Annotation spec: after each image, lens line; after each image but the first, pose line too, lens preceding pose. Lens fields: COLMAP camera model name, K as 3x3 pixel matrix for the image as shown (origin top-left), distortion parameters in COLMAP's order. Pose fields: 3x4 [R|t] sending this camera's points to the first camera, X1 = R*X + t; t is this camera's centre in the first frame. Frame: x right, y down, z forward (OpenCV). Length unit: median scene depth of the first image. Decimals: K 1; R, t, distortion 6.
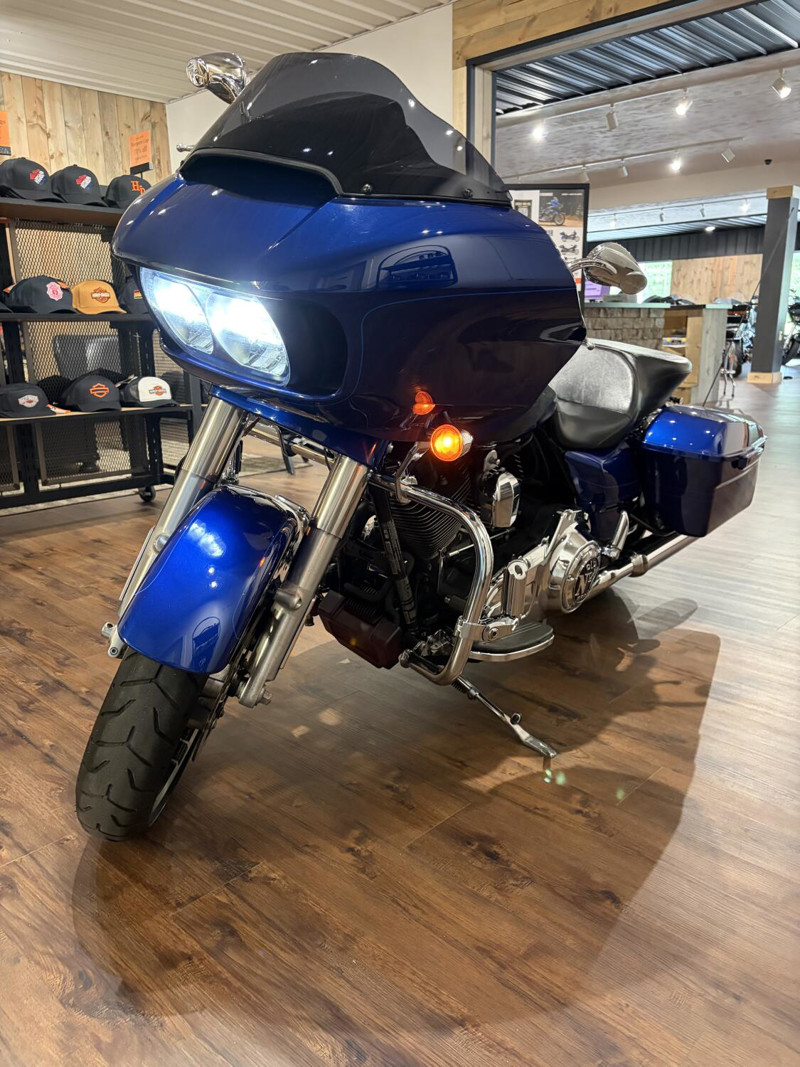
lens RADIAL K [[809.9, 0, 400.6], [0, 809.9, 537.5], [0, 0, 1]] dist [0.041055, -0.041878]
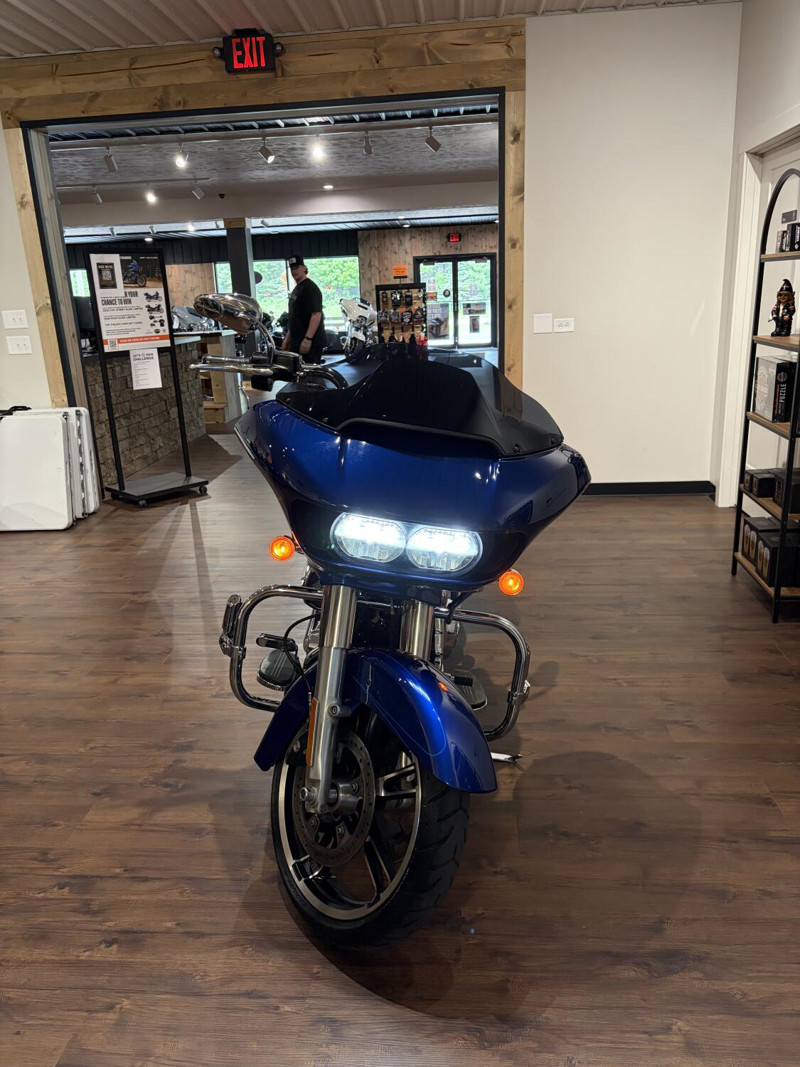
lens RADIAL K [[809.9, 0, 394.5], [0, 809.9, 532.4], [0, 0, 1]] dist [0.041055, -0.041878]
pose [[0.776767, -0.200203, 0.597119, -0.254099], [0.193504, 0.978134, 0.076228, -0.093564], [-0.599324, 0.056334, 0.798522, -0.018352]]
